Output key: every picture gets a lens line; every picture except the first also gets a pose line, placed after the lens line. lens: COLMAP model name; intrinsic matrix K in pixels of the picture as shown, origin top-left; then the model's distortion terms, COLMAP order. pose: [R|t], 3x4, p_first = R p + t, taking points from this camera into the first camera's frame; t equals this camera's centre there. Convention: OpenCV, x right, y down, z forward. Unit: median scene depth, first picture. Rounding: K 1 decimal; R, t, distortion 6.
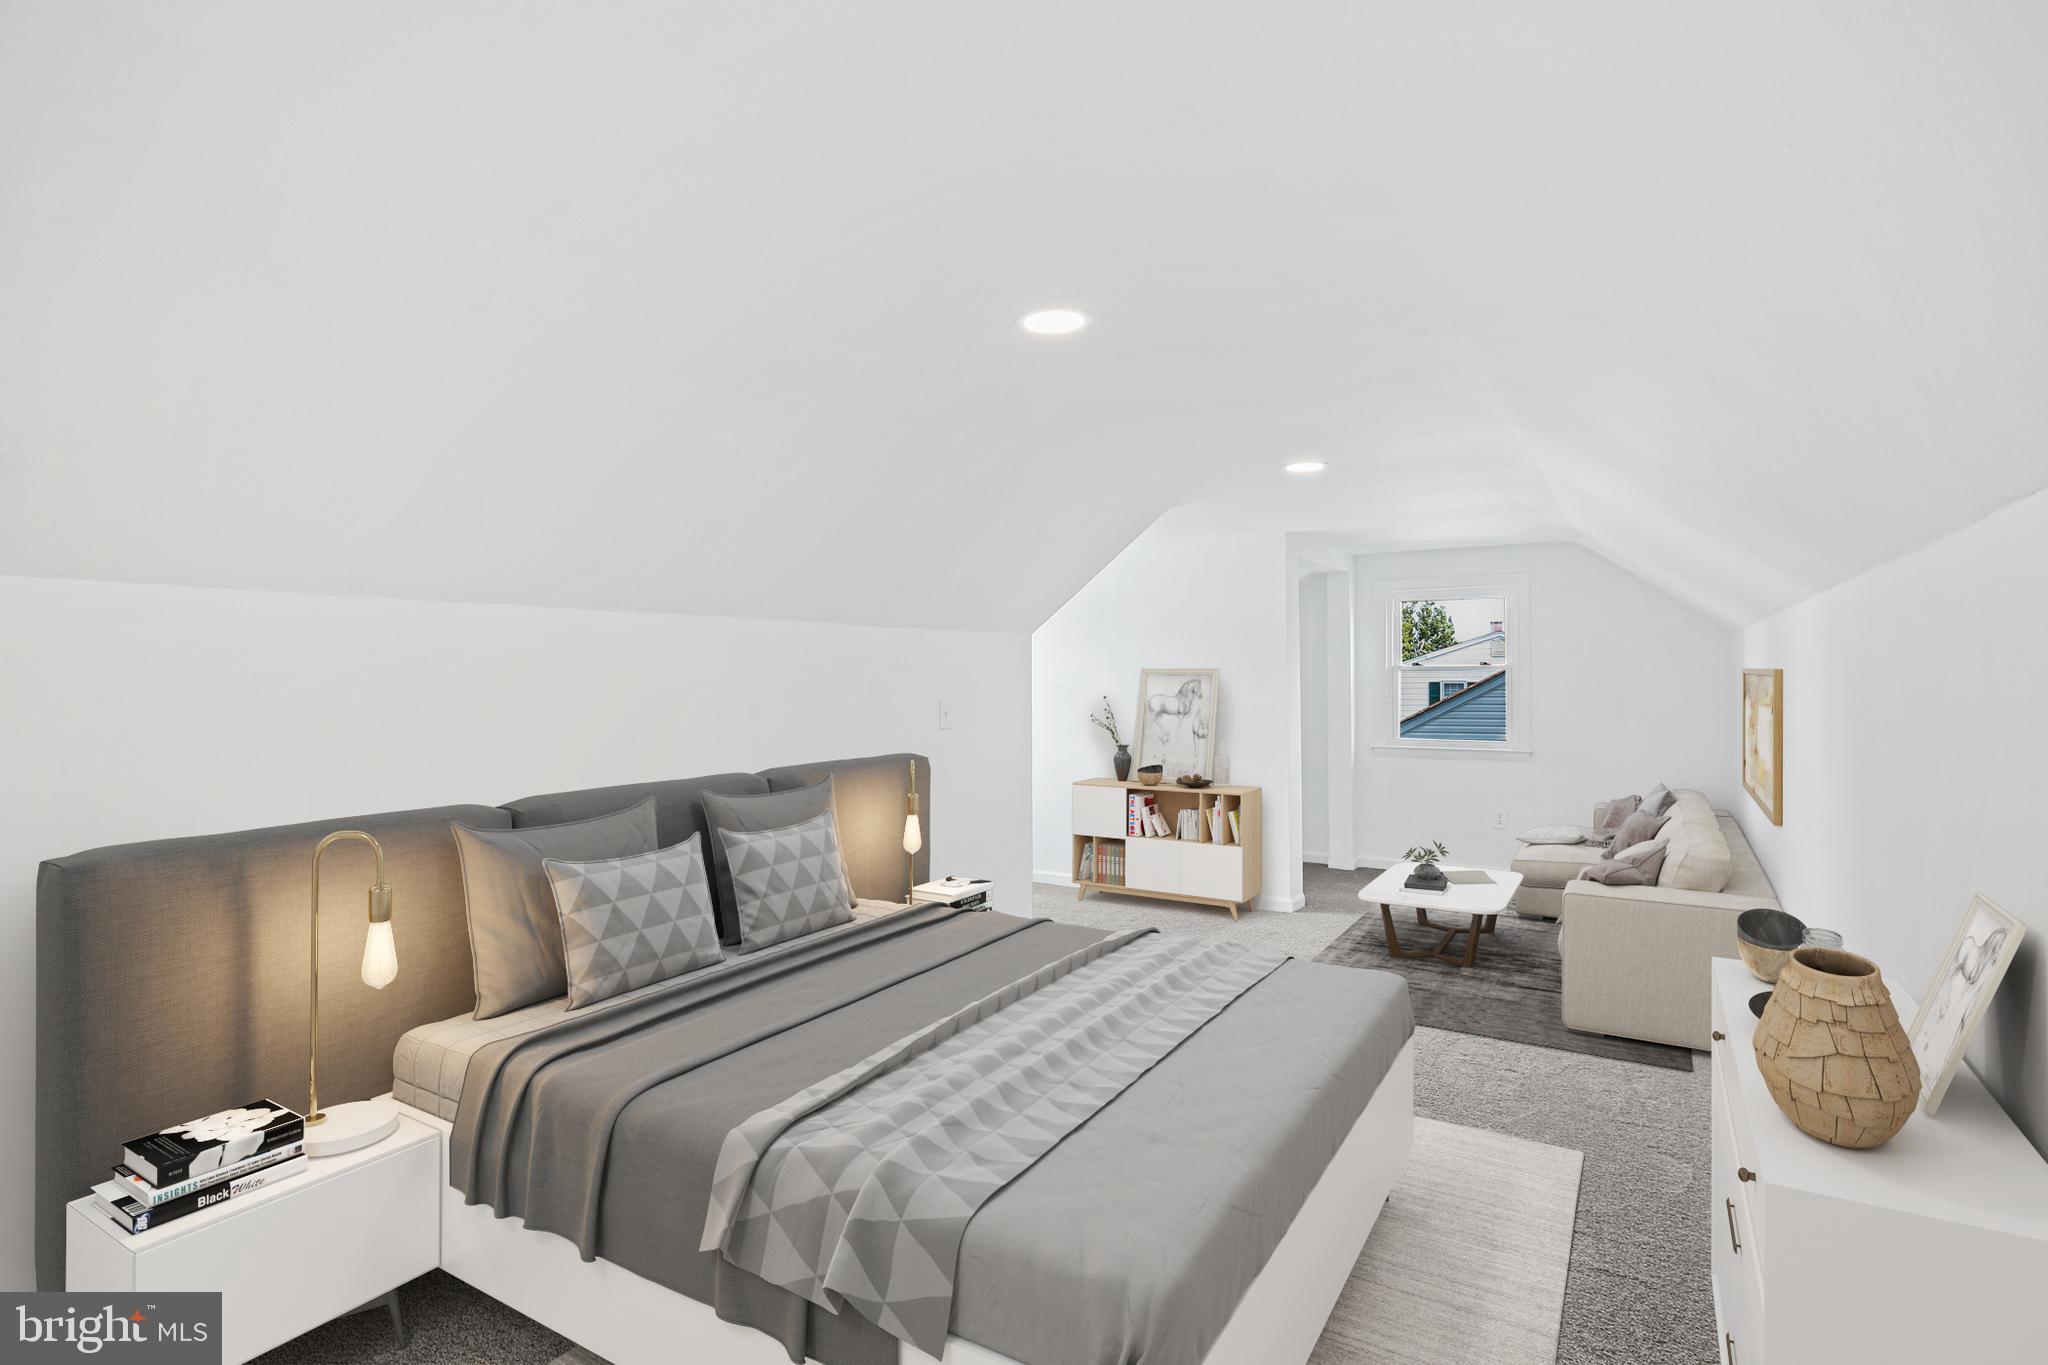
lens RADIAL K [[1000.0, 0, 1020.7], [0, 1000.0, 679.0], [0, 0, 1]] dist [0.003466, 0.000657]
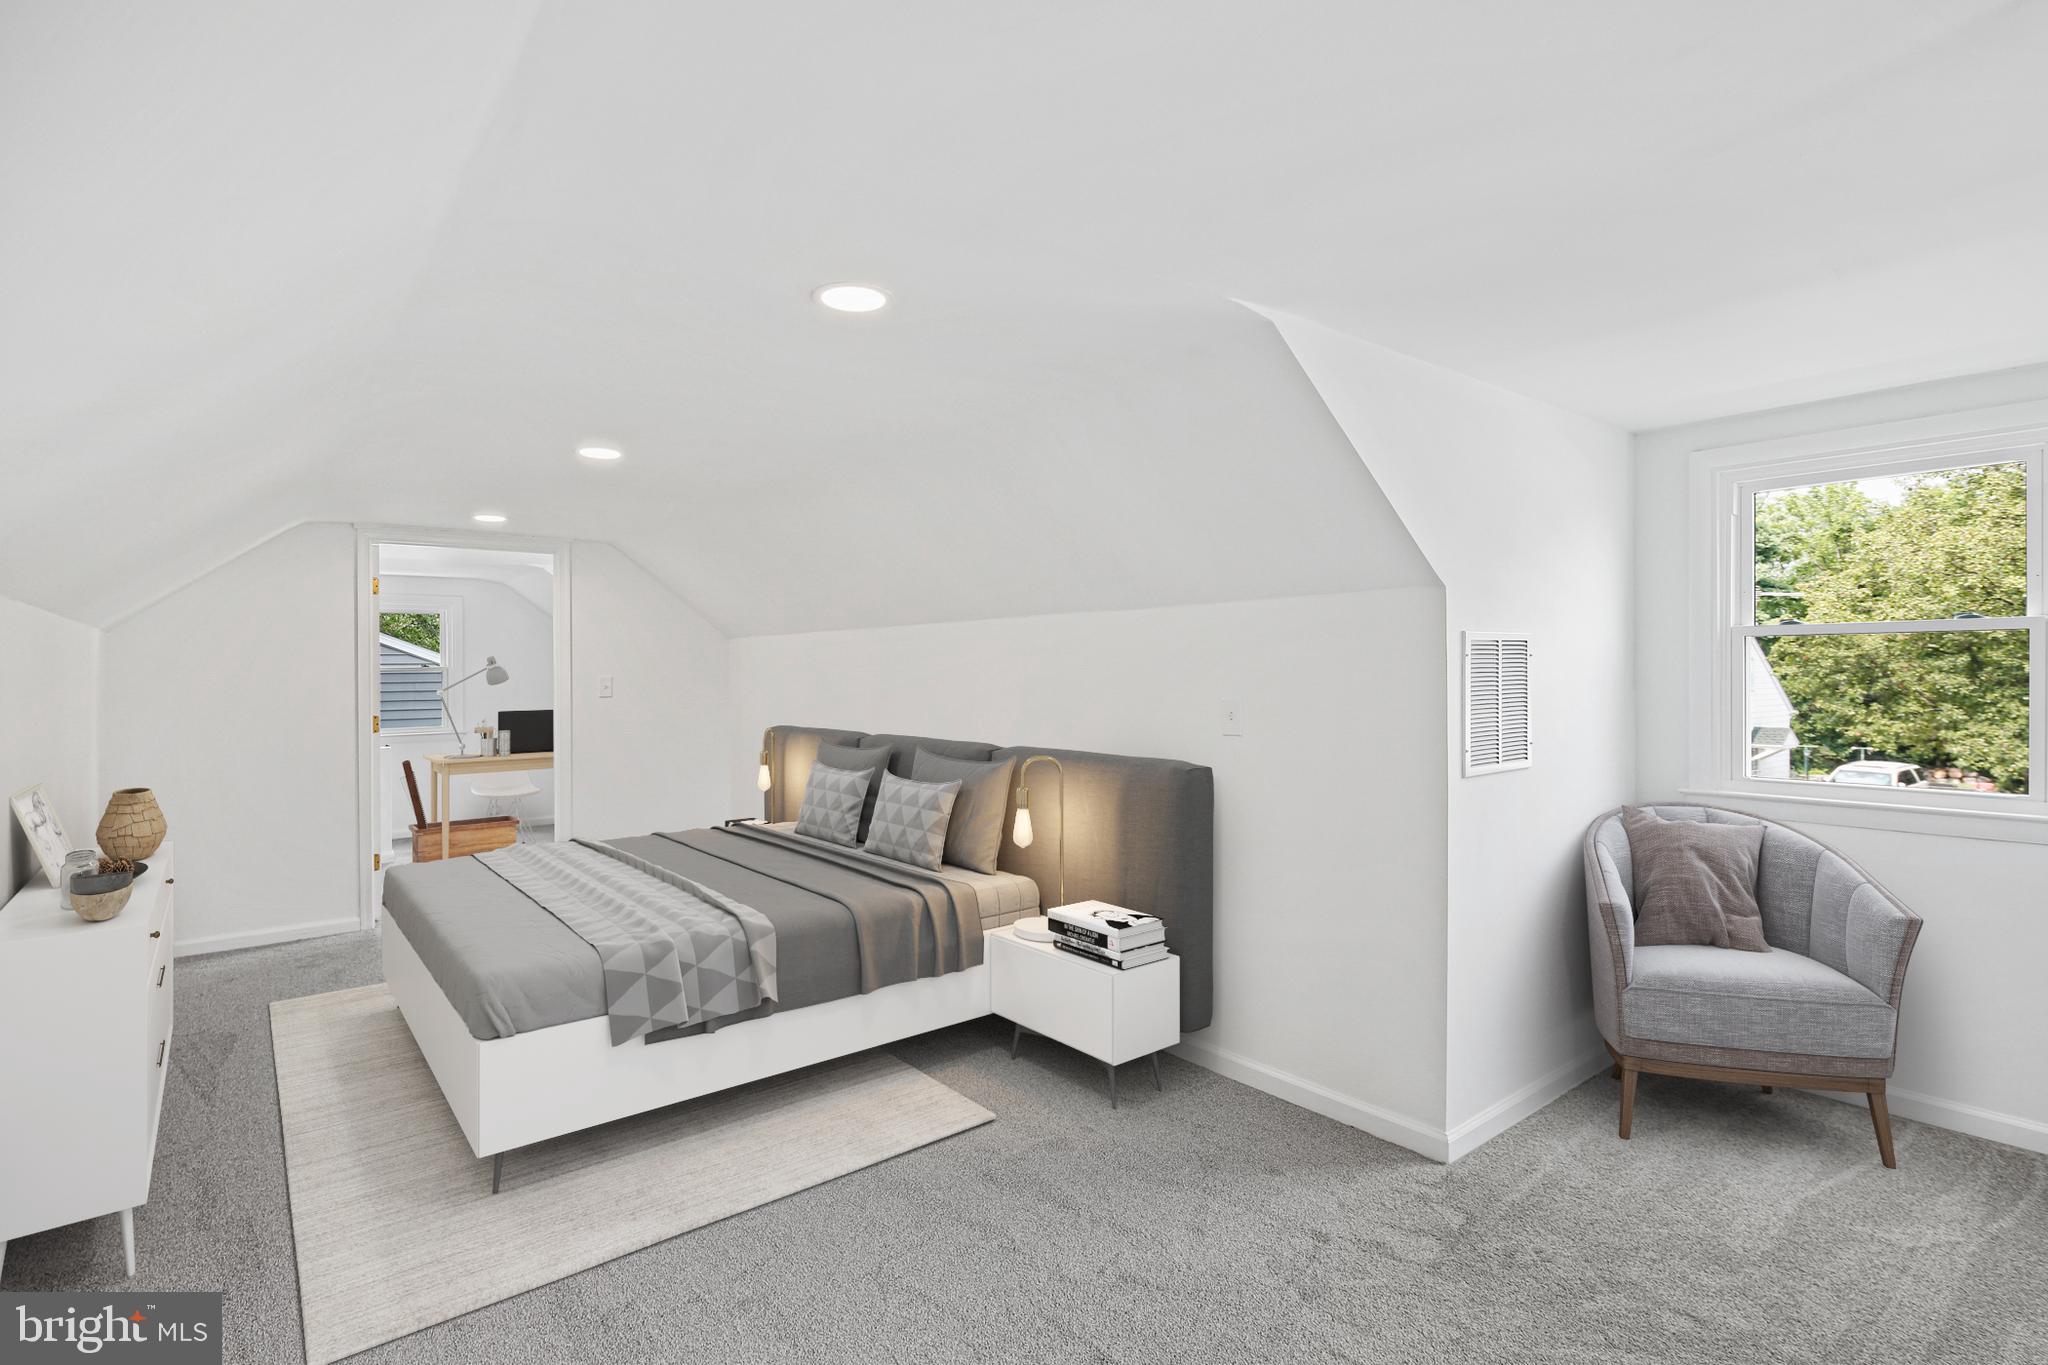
lens RADIAL K [[1000.0, 0, 1022.7], [0, 1000.0, 678.2], [0, 0, 1]] dist [0.003466, 0.000657]
pose [[-0.334881, 0.018734, -0.942074, 1.058591], [0.013703, 0.999793, 0.015011, -0.005577], [0.942161, -0.007883, -0.335068, 1.728469]]
